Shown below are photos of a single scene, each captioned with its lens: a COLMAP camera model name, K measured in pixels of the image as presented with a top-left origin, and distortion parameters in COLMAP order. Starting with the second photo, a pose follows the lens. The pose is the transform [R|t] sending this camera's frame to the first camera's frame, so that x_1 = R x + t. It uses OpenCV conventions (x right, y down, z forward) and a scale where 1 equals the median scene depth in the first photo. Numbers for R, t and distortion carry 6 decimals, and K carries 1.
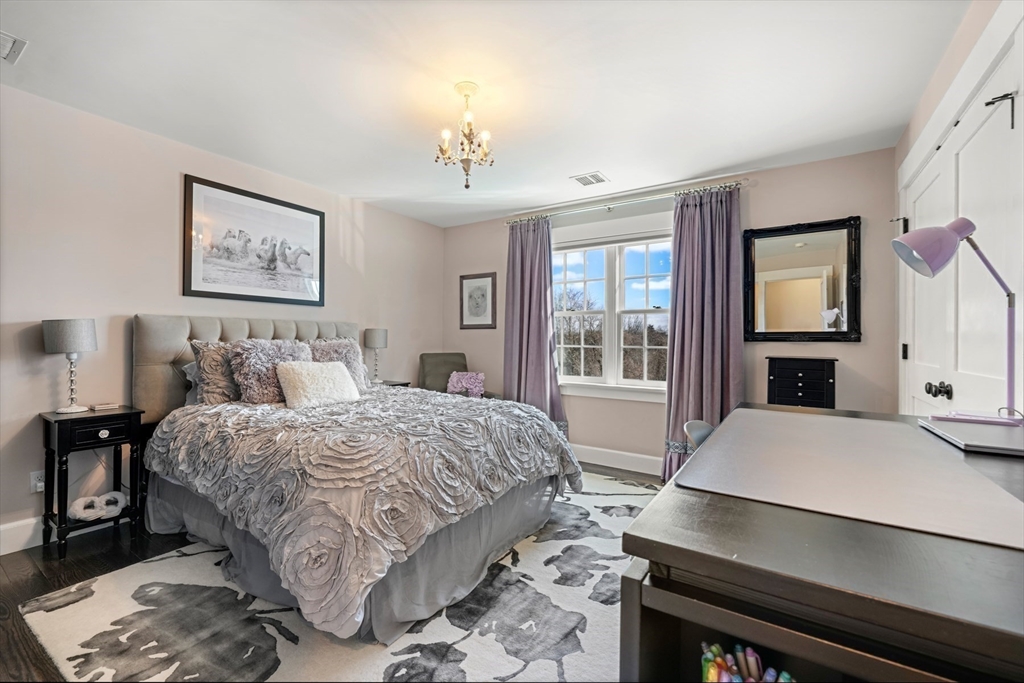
lens RADIAL K [[434.2, 0, 507.2], [0, 434.2, 338.3], [0, 0, 1]] dist [0.000055, -0.000024]
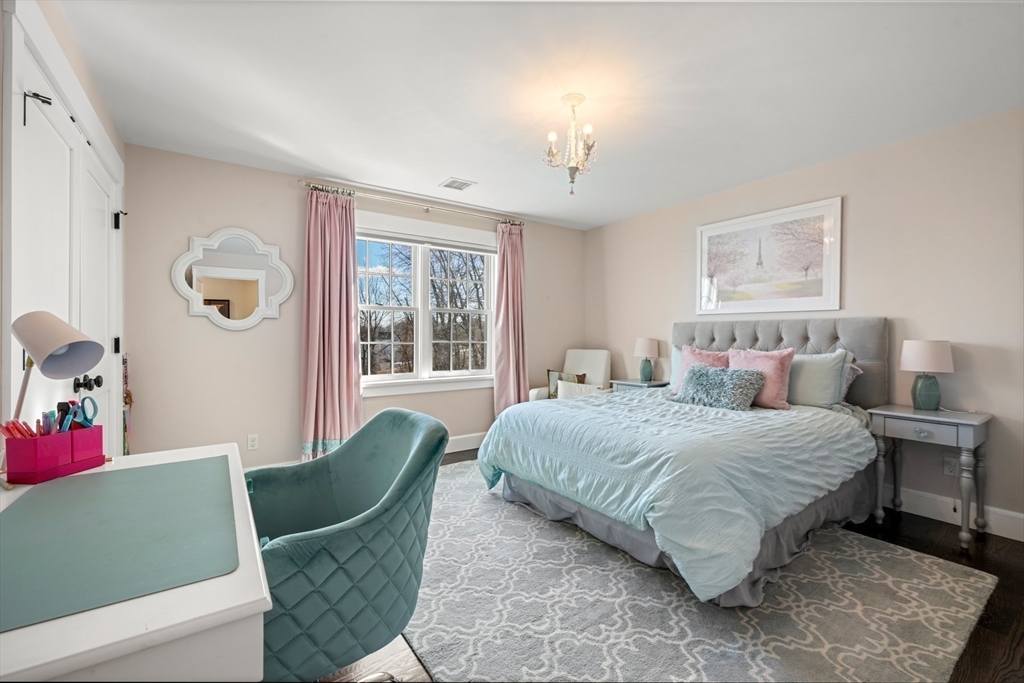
lens RADIAL K [[434.2, 0, 507.2], [0, 434.2, 338.3], [0, 0, 1]] dist [0.000055, -0.000024]
pose [[0.382600, -0.011754, 0.923839, -0.697909], [0.000736, 0.999923, 0.012417, -0.003755], [-0.923914, -0.004071, 0.382579, 0.451216]]
